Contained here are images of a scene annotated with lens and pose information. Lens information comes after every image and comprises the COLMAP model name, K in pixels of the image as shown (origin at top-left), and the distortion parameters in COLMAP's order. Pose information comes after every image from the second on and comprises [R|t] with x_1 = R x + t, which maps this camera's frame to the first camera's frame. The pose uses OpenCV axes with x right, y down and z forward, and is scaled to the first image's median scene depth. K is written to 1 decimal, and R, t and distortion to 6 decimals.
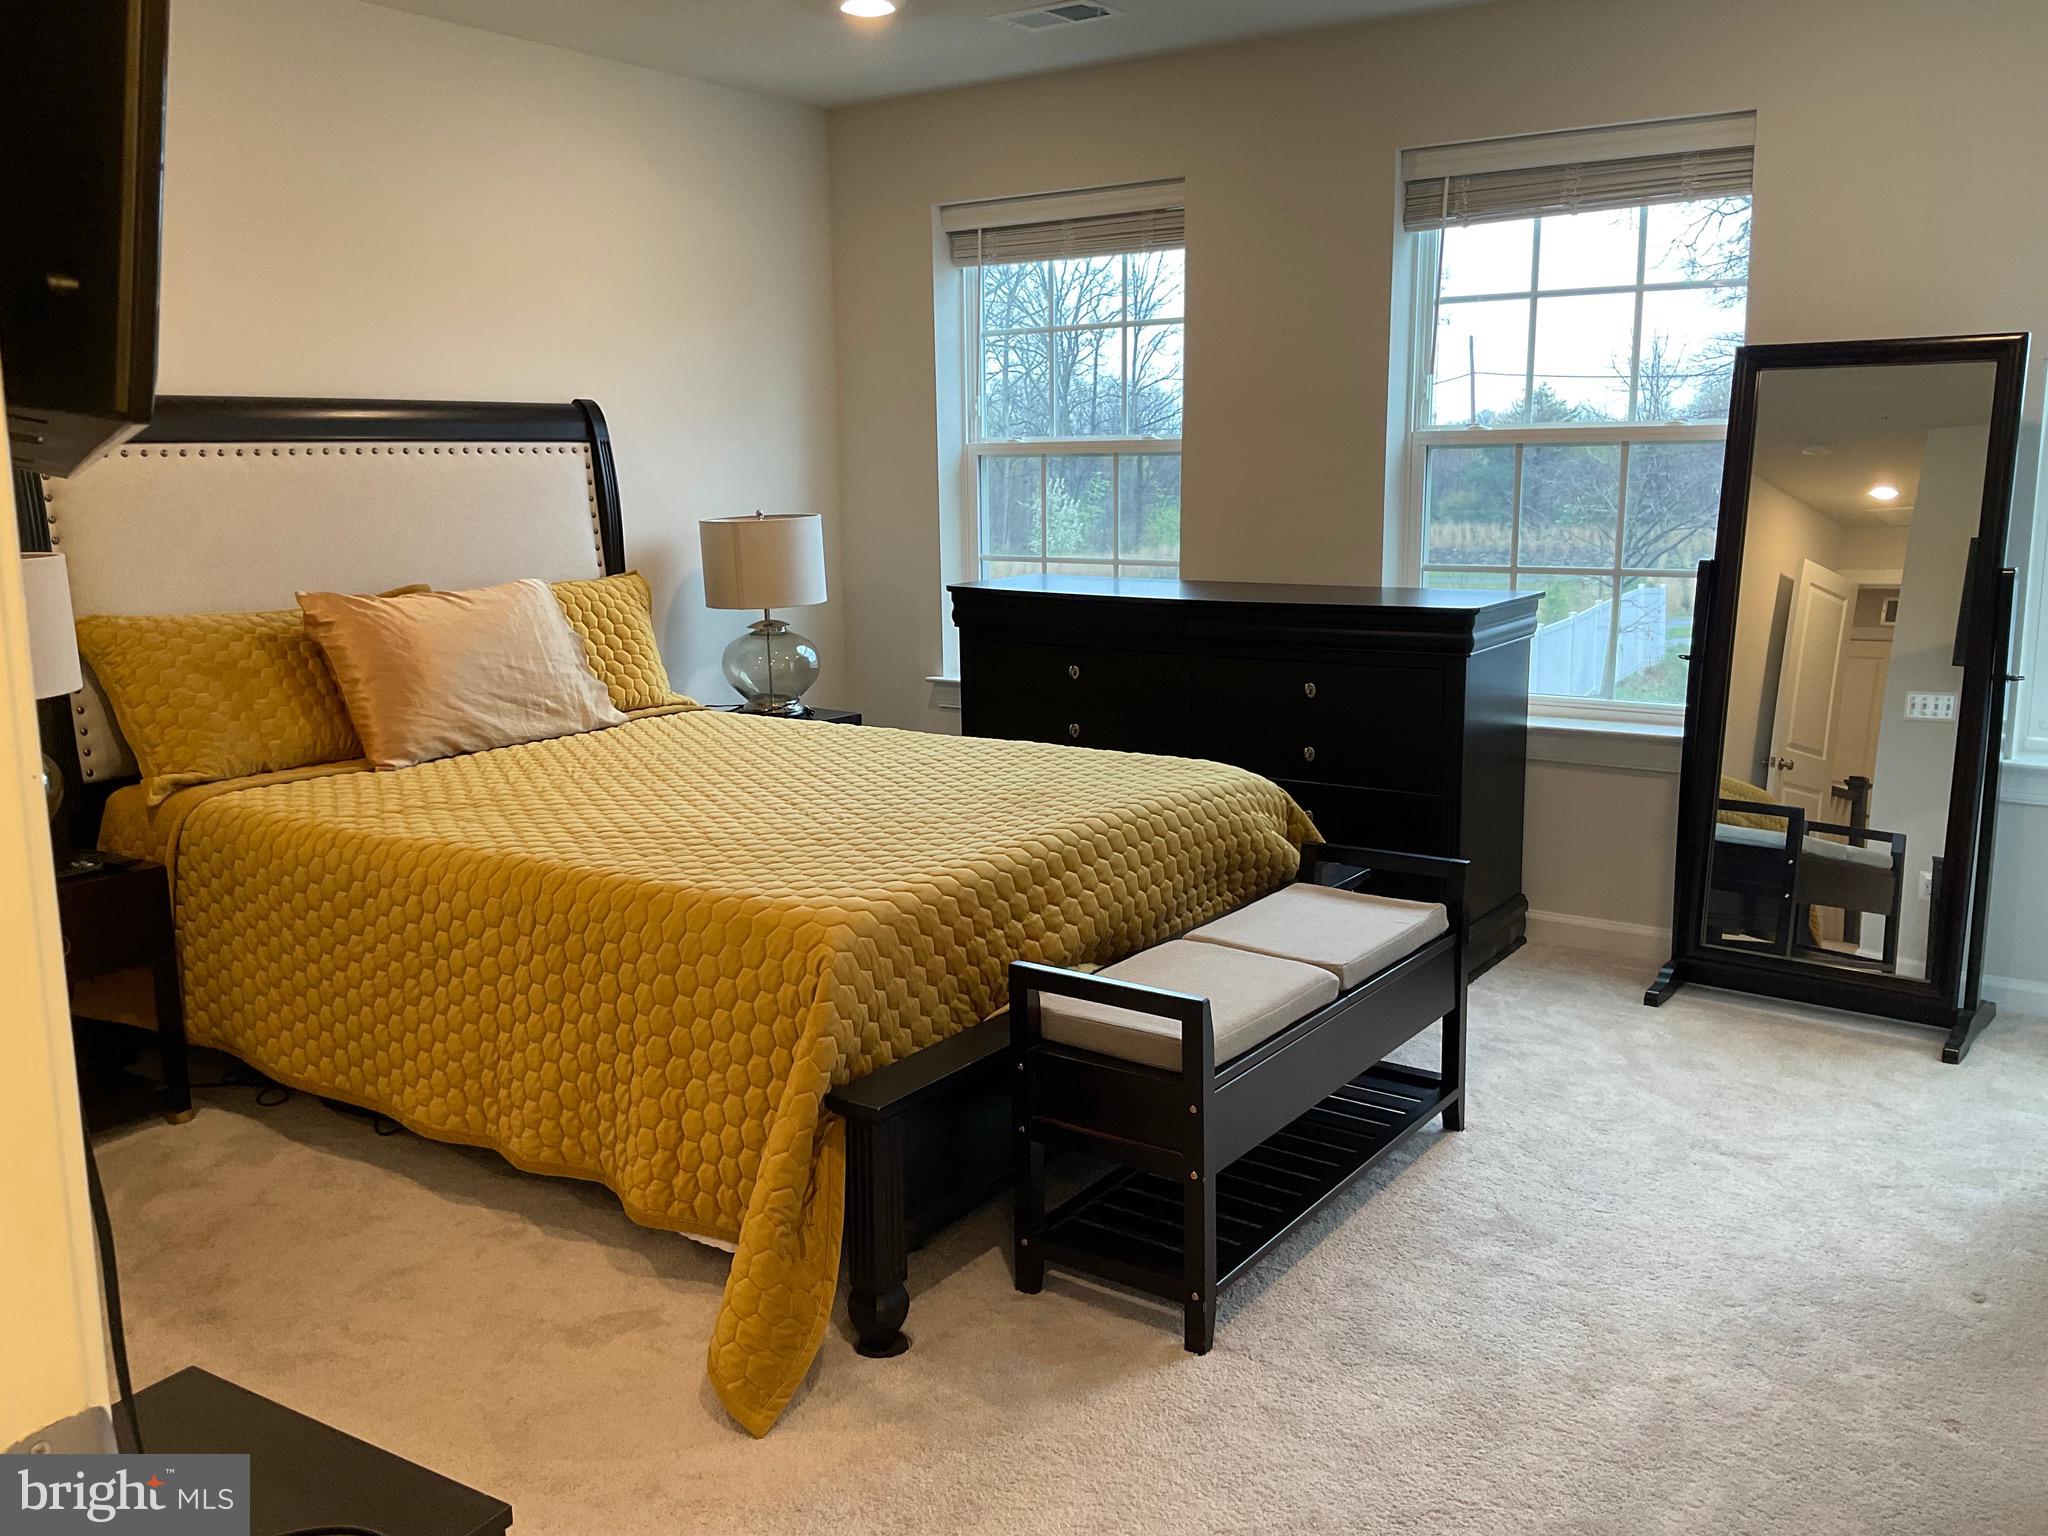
lens RADIAL K [[1714.1, 0, 1015.4], [0, 1714.1, 755.3], [0, 0, 1]] dist [0.092682, -0.172618]
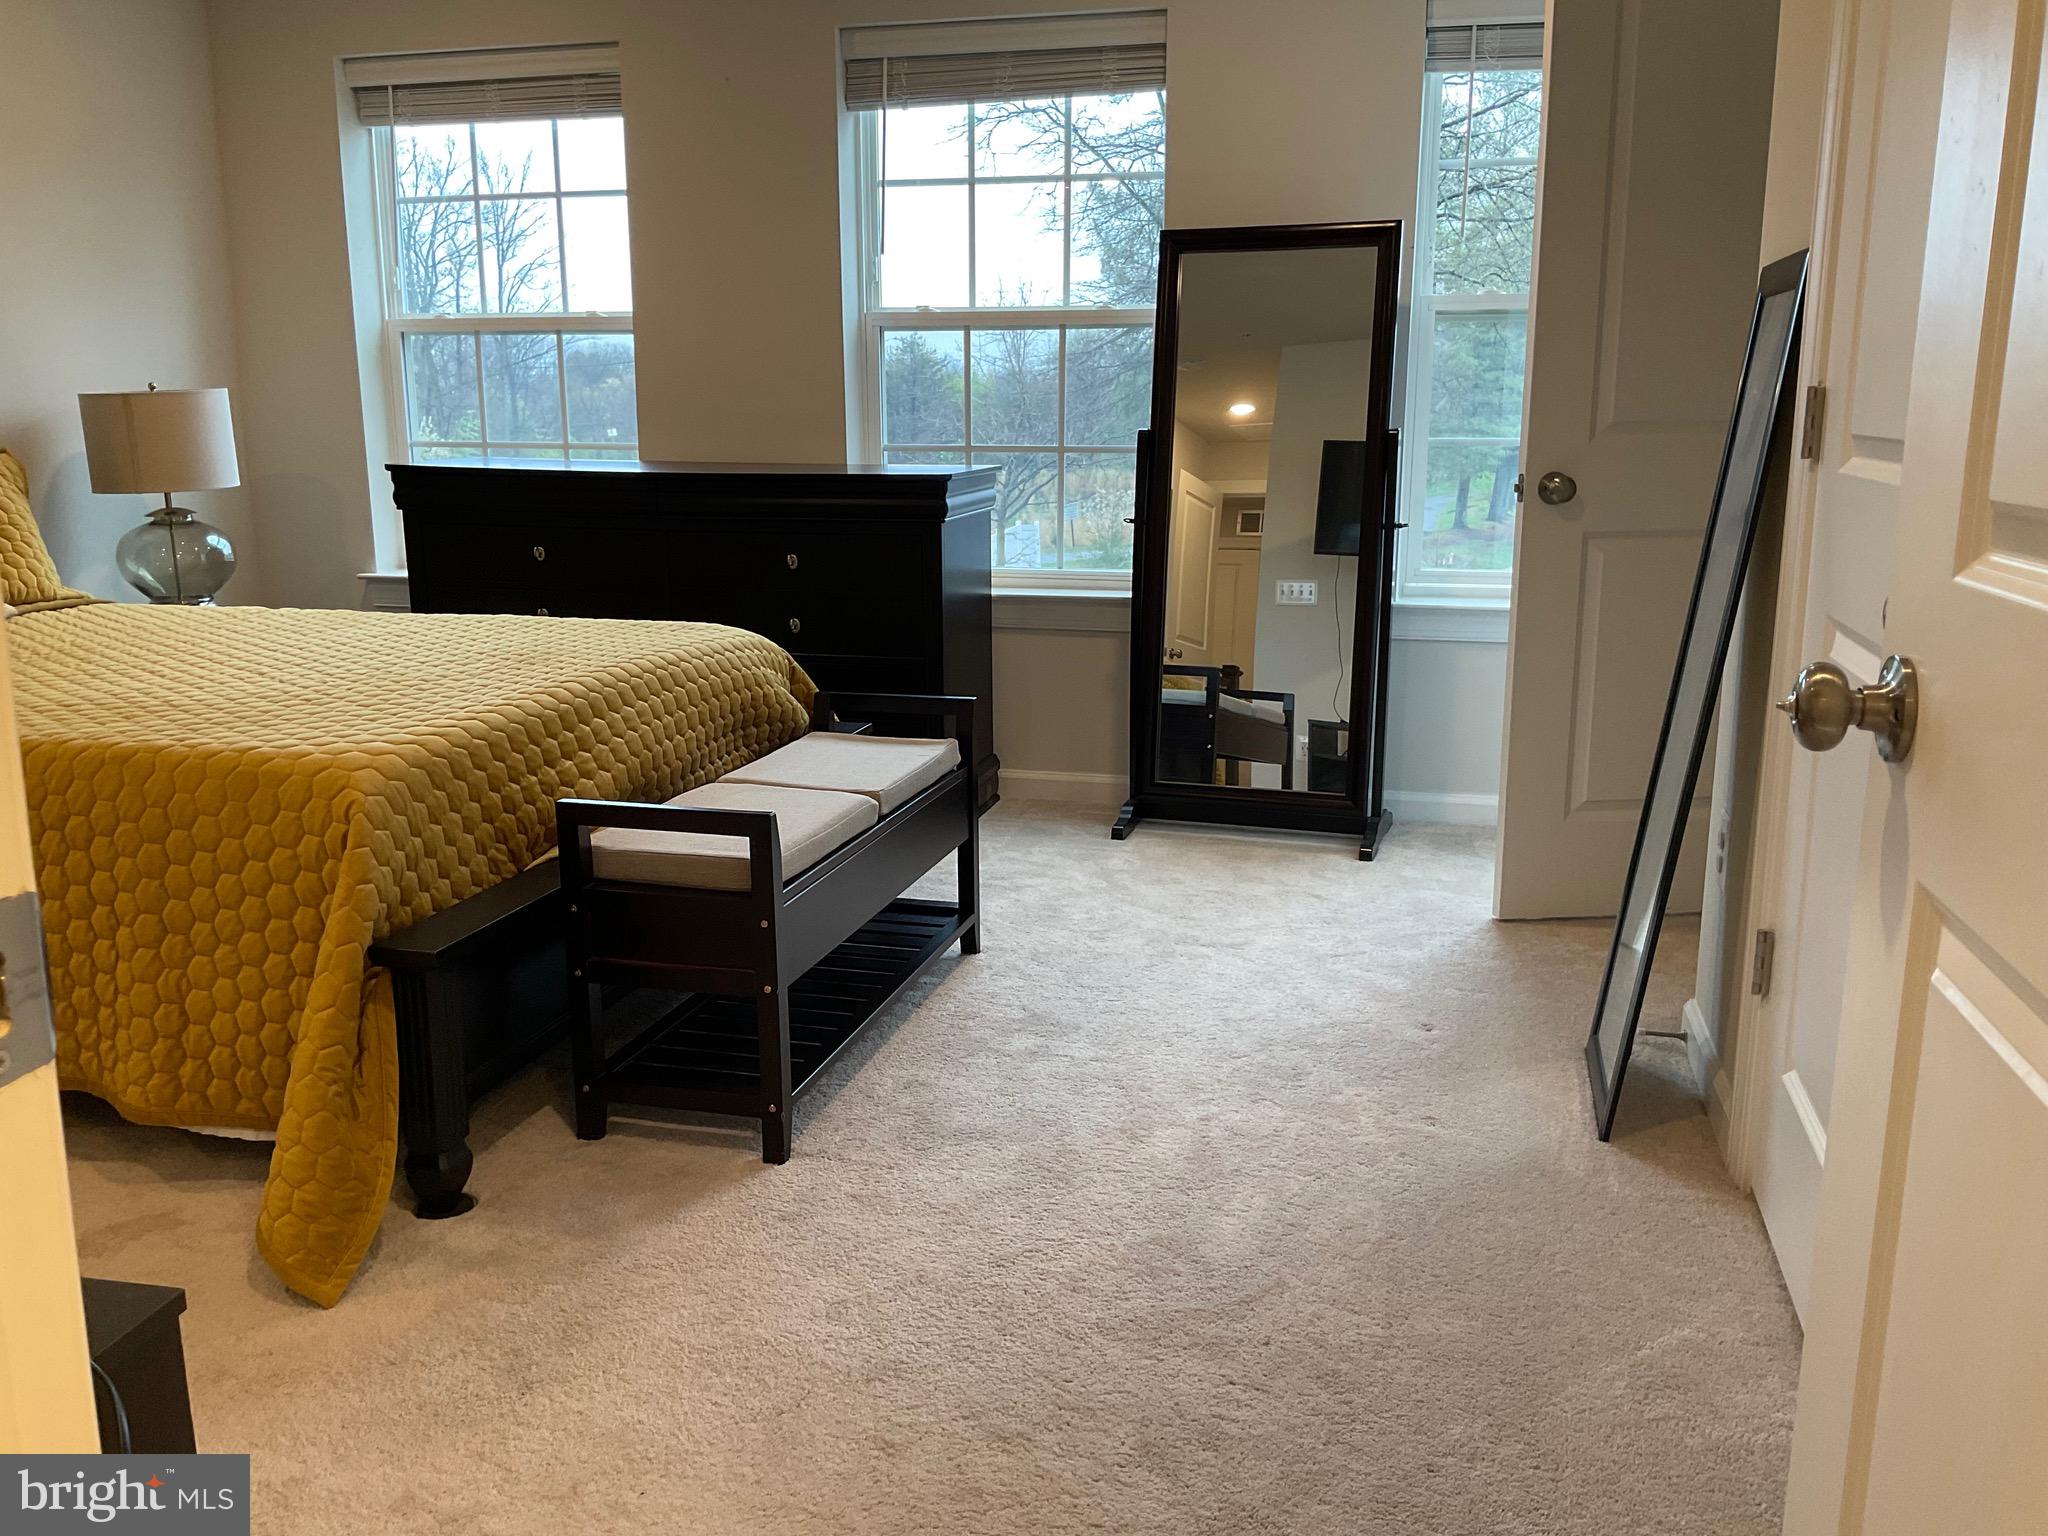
lens RADIAL K [[1714.1, 0, 1024.1], [0, 1714.1, 764.3], [0, 0, 1]] dist [0.092682, -0.172618]
pose [[0.937583, -0.062793, 0.342046, -0.069224], [0.051003, 0.997757, 0.043363, 0.057416], [-0.344001, -0.023211, 0.938682, 0.003514]]
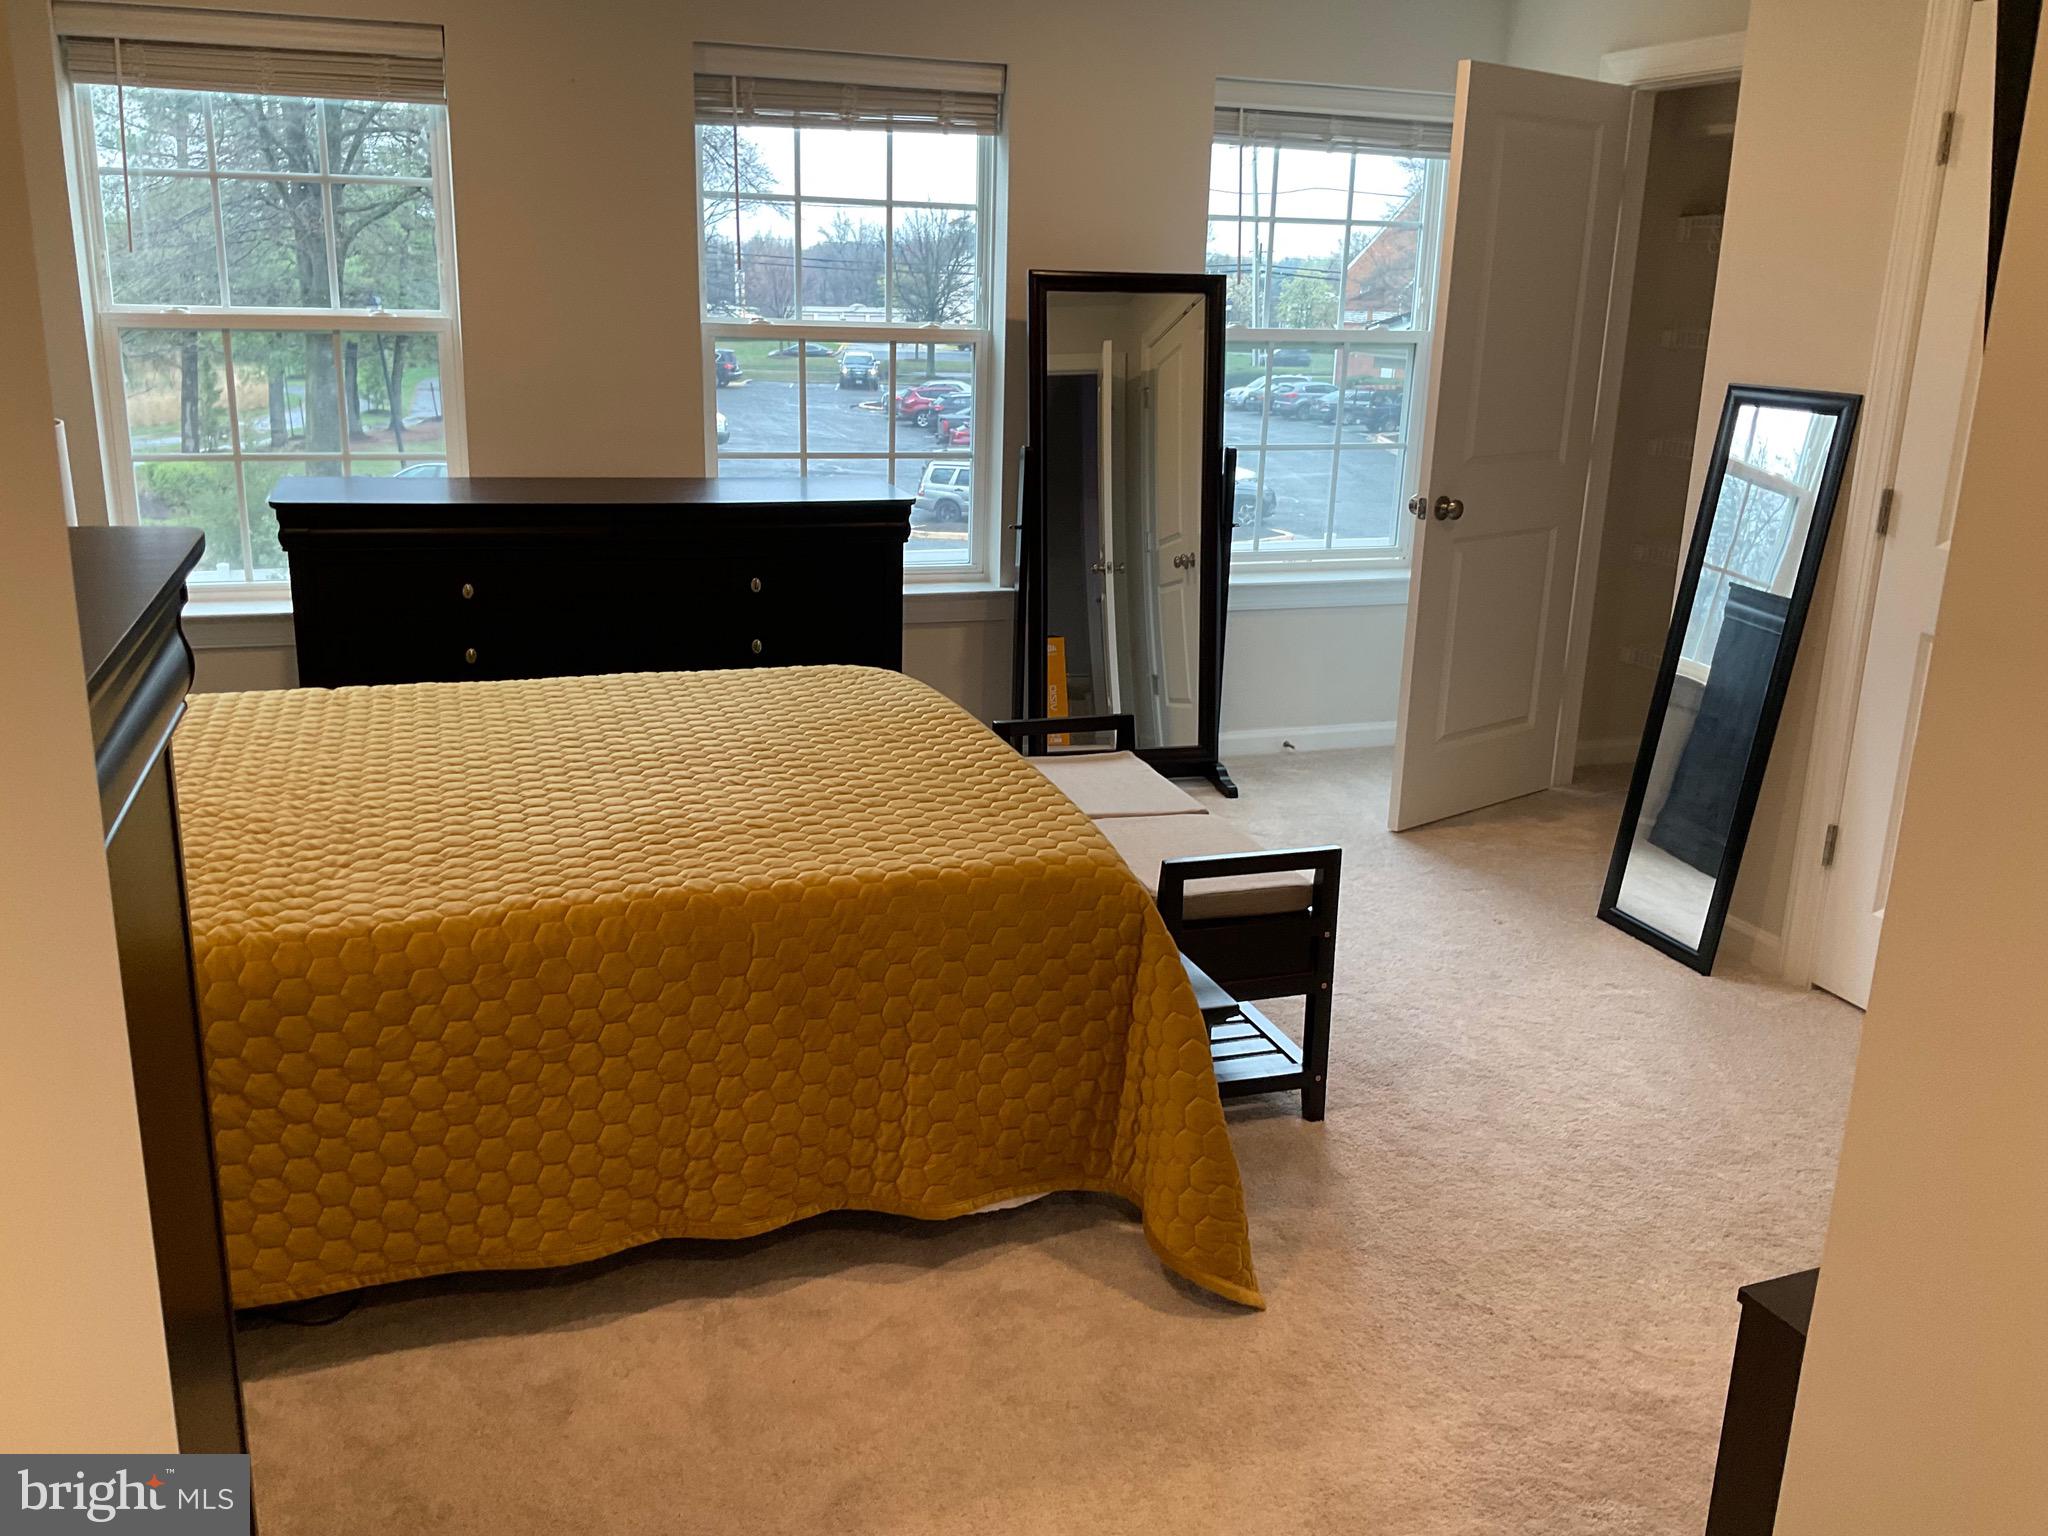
lens RADIAL K [[1714.1, 0, 1035.8], [0, 1714.1, 760.5], [0, 0, 1]] dist [0.092682, -0.172618]
pose [[0.581236, -0.191585, 0.790860, -0.744852], [0.103821, 0.981406, 0.161443, -0.108962], [-0.807085, -0.011728, 0.590319, 0.323704]]
